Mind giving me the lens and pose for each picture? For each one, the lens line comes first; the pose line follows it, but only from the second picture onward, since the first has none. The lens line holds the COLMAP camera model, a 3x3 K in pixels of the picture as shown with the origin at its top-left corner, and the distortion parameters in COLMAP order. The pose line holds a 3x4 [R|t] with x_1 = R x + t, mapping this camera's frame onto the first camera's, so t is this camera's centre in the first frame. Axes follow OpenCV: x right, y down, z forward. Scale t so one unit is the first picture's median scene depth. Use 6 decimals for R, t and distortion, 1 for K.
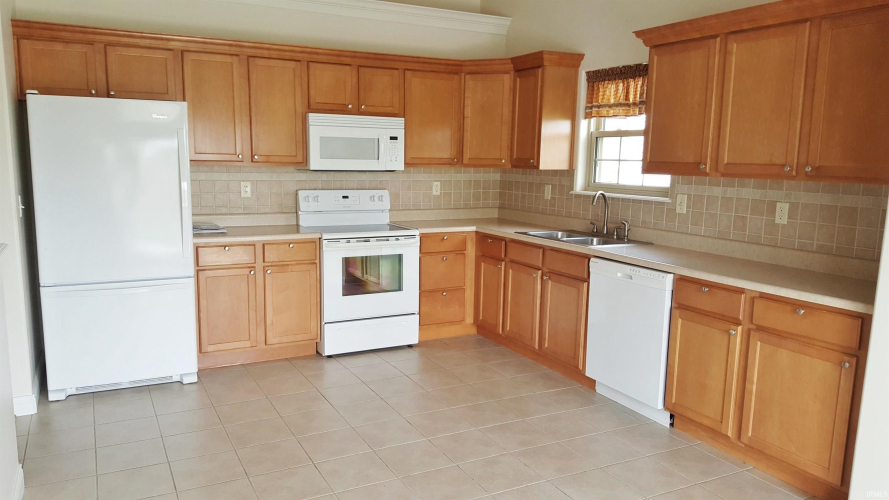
lens RADIAL K [[662.3, 0, 438.3], [0, 662.3, 273.2], [0, 0, 1]] dist [0.082847, -0.126128]
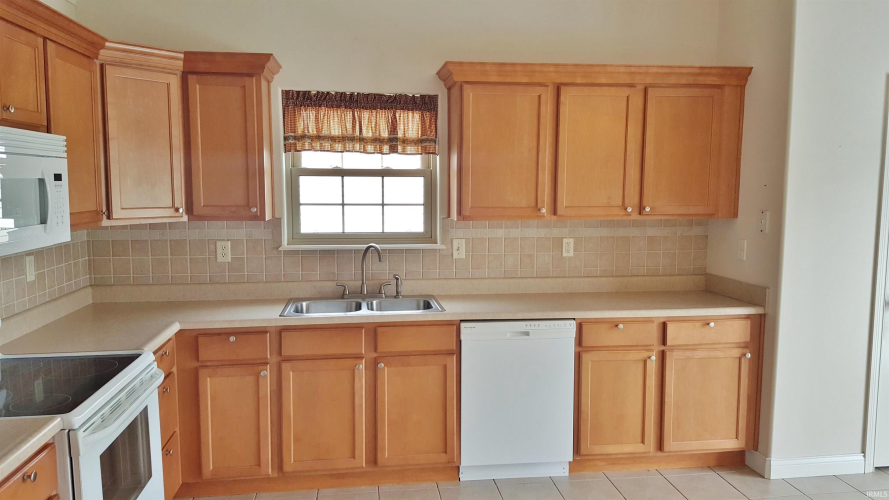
lens RADIAL K [[662.3, 0, 435.5], [0, 662.3, 254.7], [0, 0, 1]] dist [0.082847, -0.126128]
pose [[0.328492, -0.114966, 0.937484, -0.524217], [0.169661, 0.983602, 0.061173, -0.157338], [-0.929144, 0.138960, 0.342611, 0.706626]]
